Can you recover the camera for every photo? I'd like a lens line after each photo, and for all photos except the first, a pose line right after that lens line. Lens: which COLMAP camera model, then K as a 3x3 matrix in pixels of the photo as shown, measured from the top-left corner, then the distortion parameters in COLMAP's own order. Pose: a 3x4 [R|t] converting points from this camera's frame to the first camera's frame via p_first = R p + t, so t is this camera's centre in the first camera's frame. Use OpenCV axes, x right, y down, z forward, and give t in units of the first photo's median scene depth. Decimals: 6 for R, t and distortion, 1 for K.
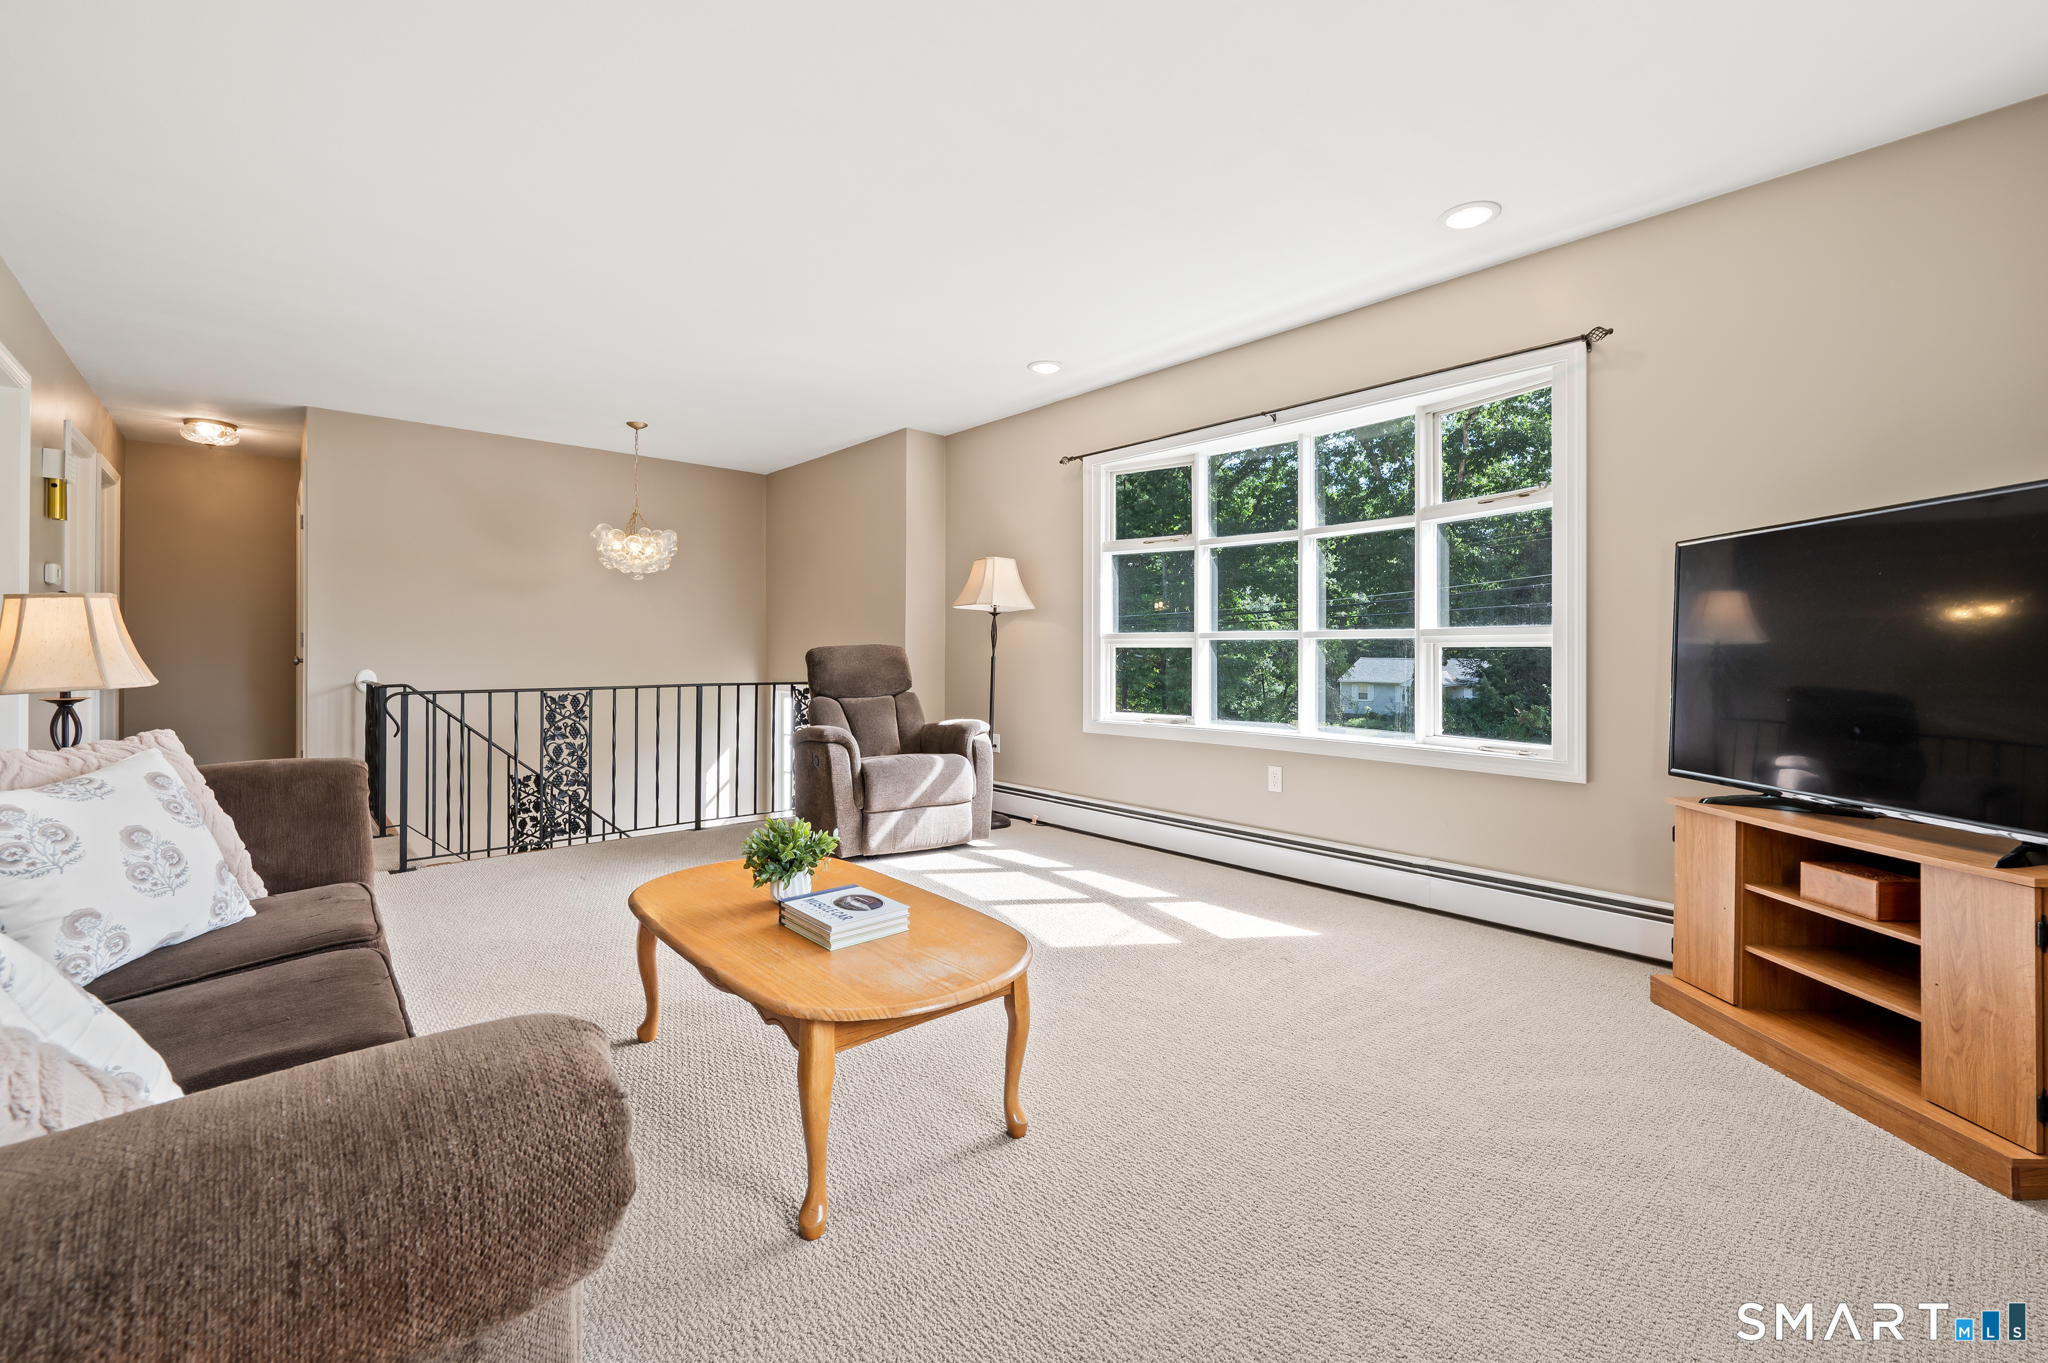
lens RADIAL K [[894.4, 0, 1016.6], [0, 894.4, 643.8], [0, 0, 1]] dist [0.003112, -0.000183]
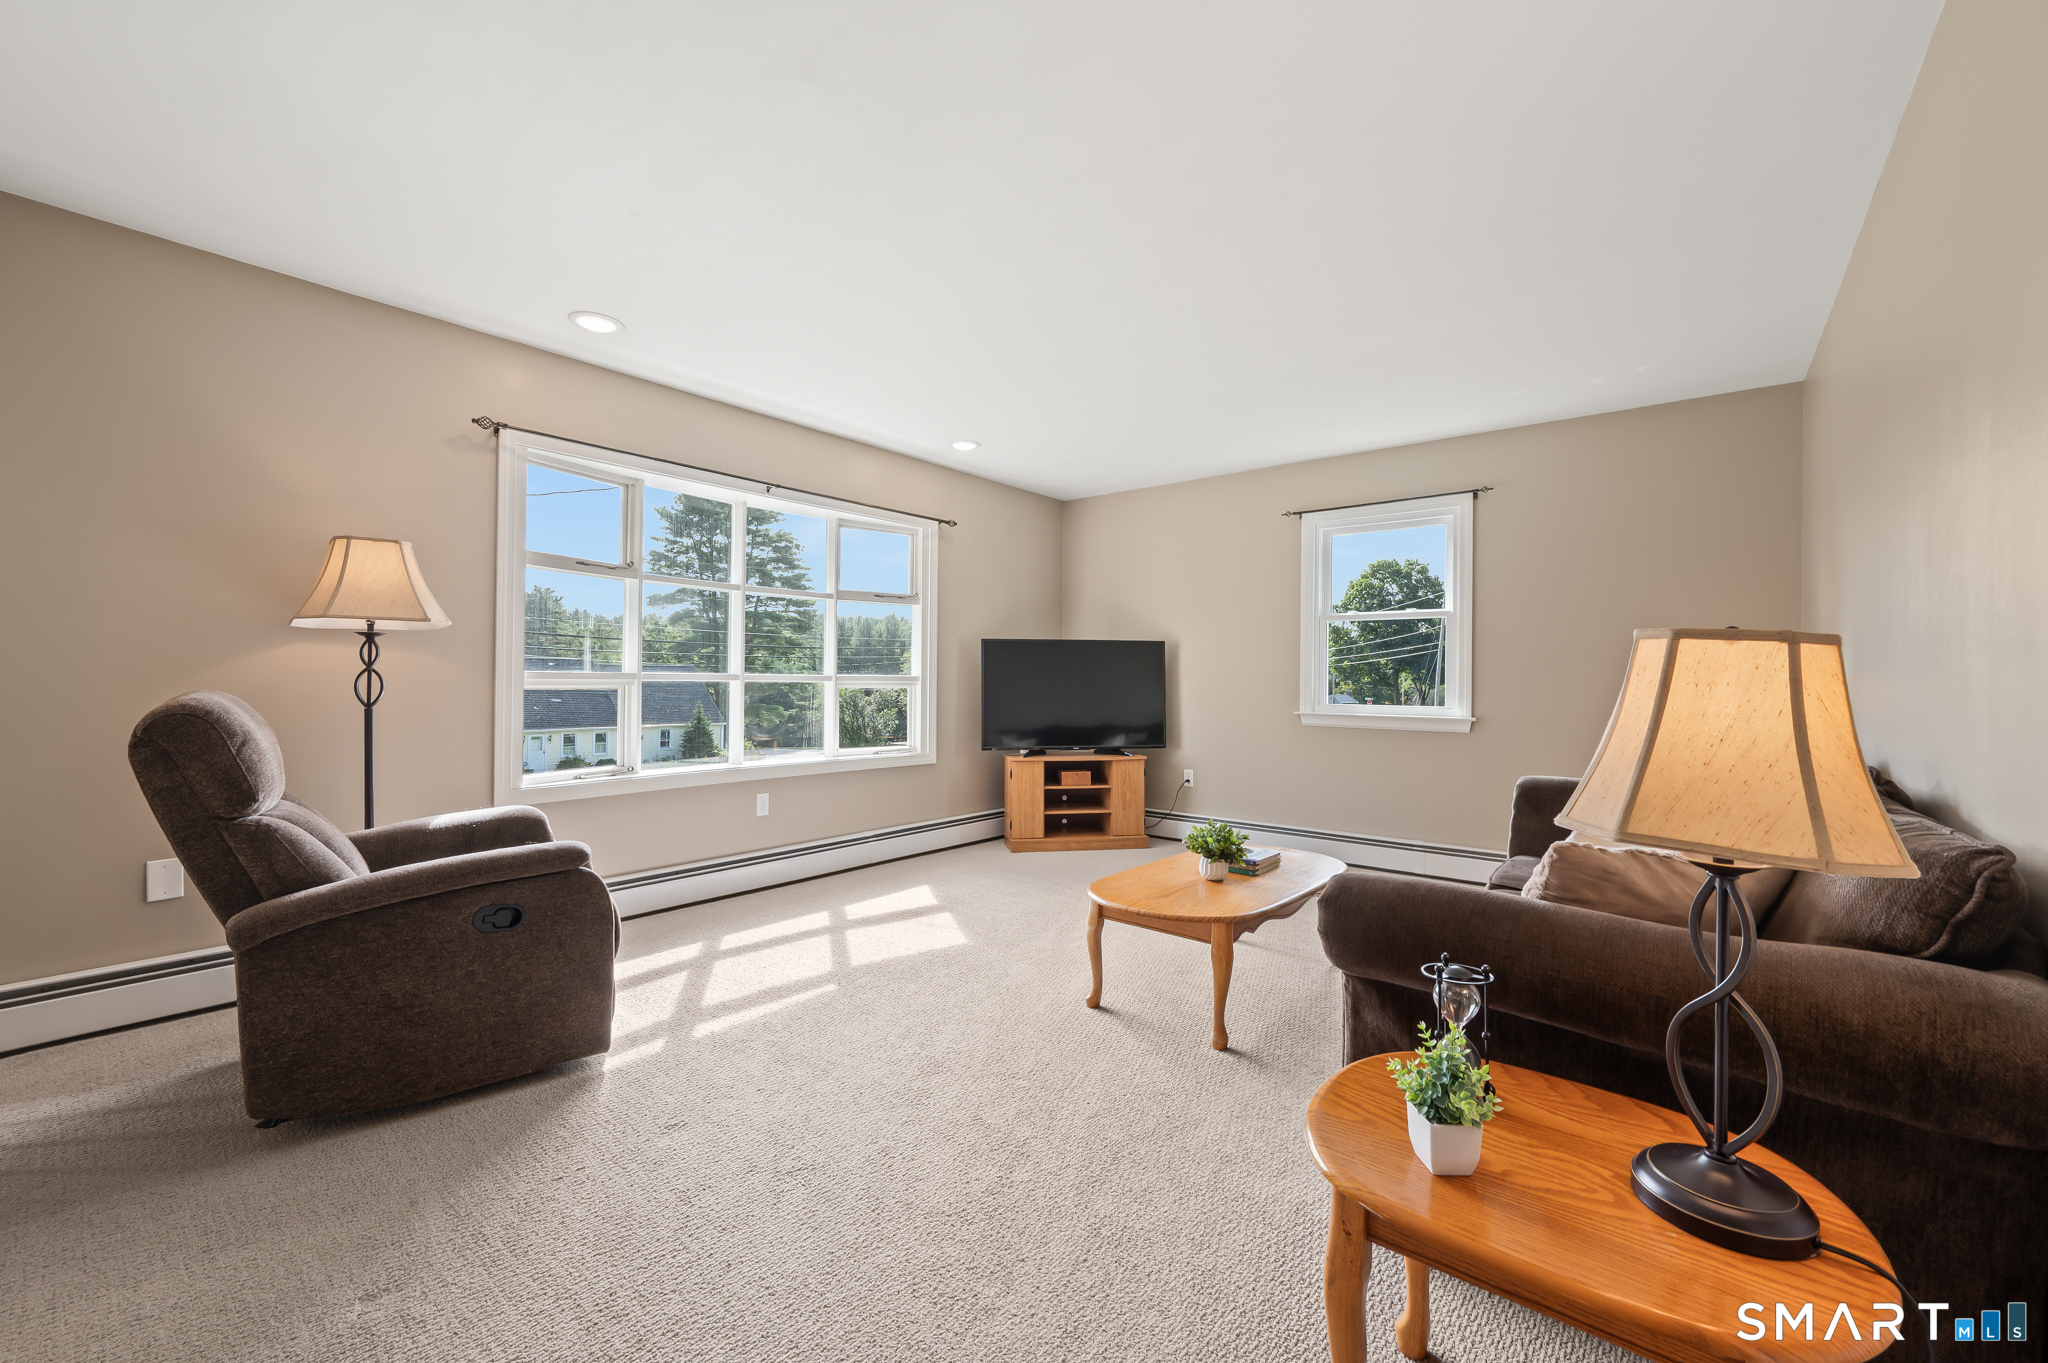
lens RADIAL K [[816.4, 0, 1041.9], [0, 816.4, 674.2], [0, 0, 1]] dist [-0.000898, -0.001046]
pose [[-0.178669, 0.010055, 0.983858, -0.599611], [-0.006211, 0.999916, -0.011347, -0.003832], [-0.983890, -0.008138, -0.178592, 0.626677]]
